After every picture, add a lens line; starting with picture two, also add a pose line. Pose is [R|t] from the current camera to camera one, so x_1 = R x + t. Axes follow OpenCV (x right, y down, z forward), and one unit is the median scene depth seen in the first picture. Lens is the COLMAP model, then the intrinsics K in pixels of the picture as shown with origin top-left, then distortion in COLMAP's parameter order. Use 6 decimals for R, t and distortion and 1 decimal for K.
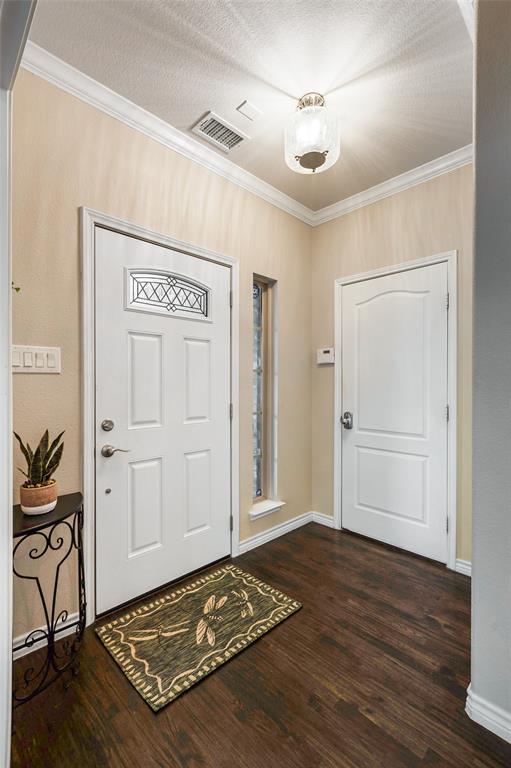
lens RADIAL K [[347.2, 0, 255.4], [0, 347.2, 385.4], [0, 0, 1]] dist [-0.010571, 0.000909]
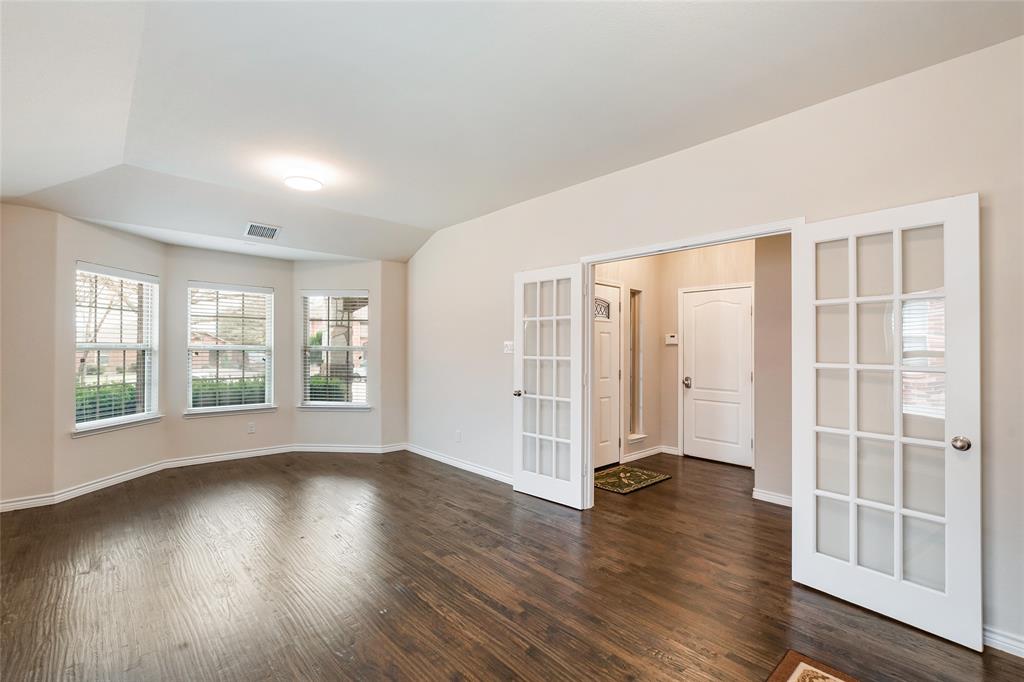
lens RADIAL K [[462.9, 0, 511.2], [0, 462.9, 343.3], [0, 0, 1]] dist [-0.010571, 0.000909]
pose [[0.999581, 0.005331, -0.028438, -0.459056], [-0.005920, 0.999768, -0.020694, -0.022509], [0.028322, 0.020853, 0.999381, -1.067275]]
